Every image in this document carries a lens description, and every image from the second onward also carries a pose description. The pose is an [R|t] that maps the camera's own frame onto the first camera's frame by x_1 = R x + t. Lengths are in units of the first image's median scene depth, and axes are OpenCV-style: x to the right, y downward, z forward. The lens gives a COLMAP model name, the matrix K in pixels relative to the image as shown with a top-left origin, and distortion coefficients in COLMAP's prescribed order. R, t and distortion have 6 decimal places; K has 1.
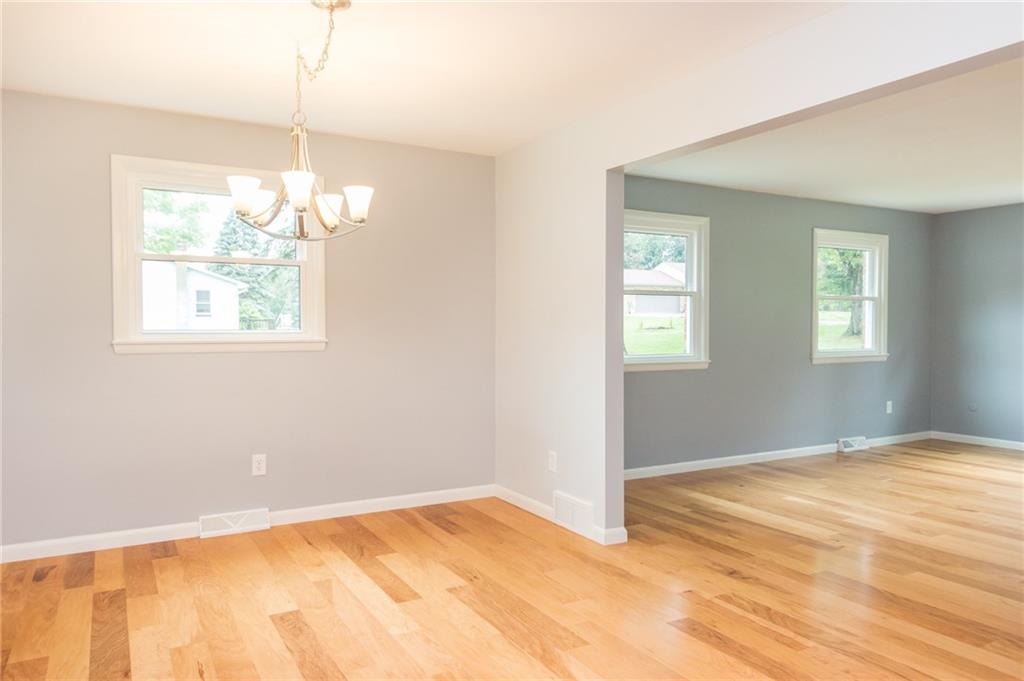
lens RADIAL K [[700.9, 0, 512.4], [0, 700.9, 341.5], [0, 0, 1]] dist [0.002804, -0.007157]
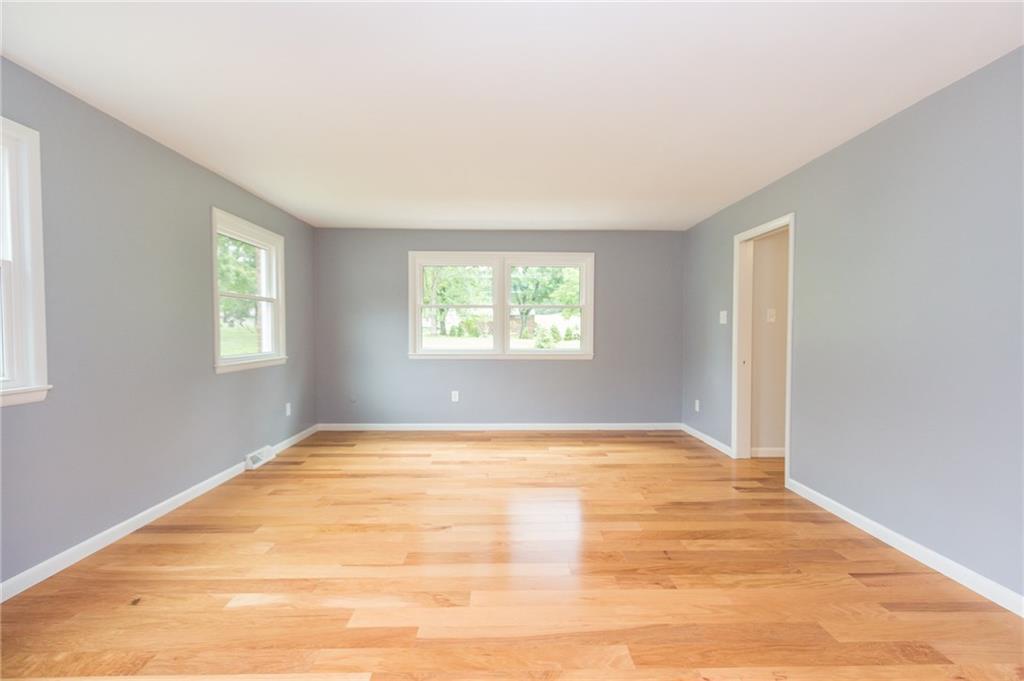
lens RADIAL K [[466.0, 0, 511.0], [0, 466.0, 346.4], [0, 0, 1]] dist [0.002666, 0.000027]
pose [[0.473377, -0.026049, 0.880474, 0.109691], [0.014811, 0.999657, 0.021612, -0.006611], [-0.880735, 0.002810, 0.473601, 0.427991]]
